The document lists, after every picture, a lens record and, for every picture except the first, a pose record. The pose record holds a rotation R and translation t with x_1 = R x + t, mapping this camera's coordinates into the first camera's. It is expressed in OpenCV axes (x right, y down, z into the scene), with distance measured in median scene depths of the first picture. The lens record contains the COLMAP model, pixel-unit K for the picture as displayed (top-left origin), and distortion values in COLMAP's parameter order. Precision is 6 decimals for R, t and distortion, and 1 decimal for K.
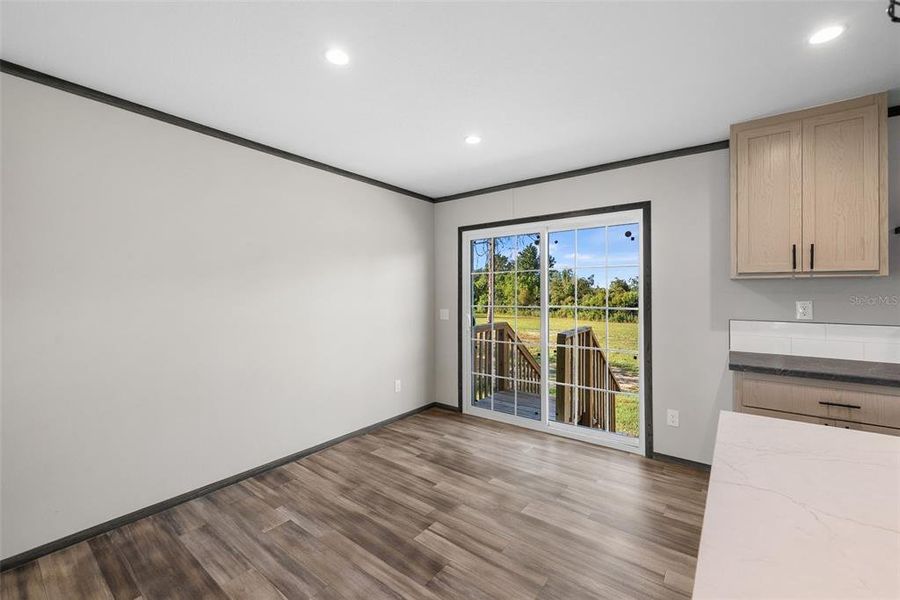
lens RADIAL K [[378.0, 0, 449.1], [0, 378.0, 288.7], [0, 0, 1]] dist [0.003904, 0.000331]
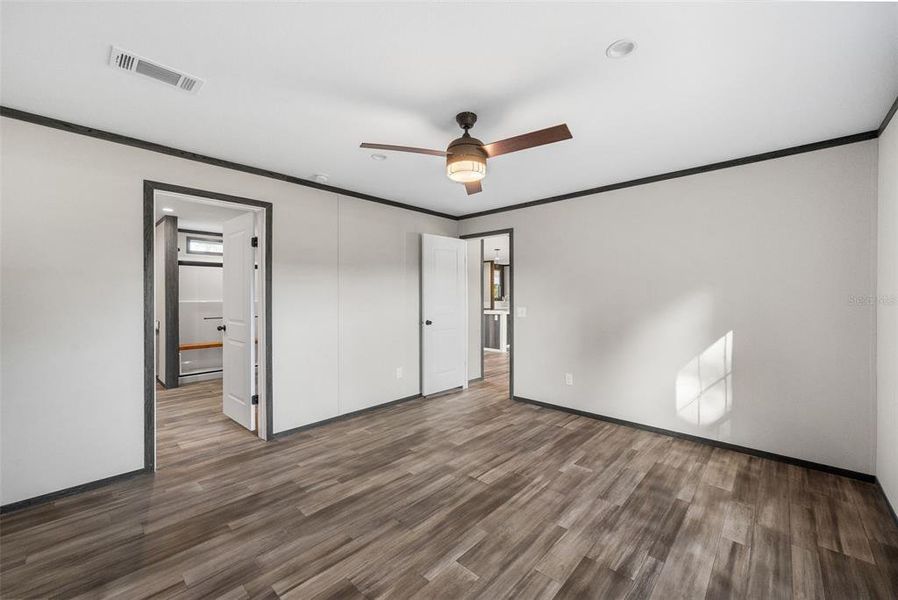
lens RADIAL K [[357.8, 0, 445.0], [0, 357.8, 296.3], [0, 0, 1]] dist [-0.003414, -0.000062]
pose [[0.086024, 0.003341, 0.996287, -1.354728], [-0.011889, 0.999927, -0.002326, 0.019108], [-0.996222, -0.011644, 0.086058, 1.064323]]
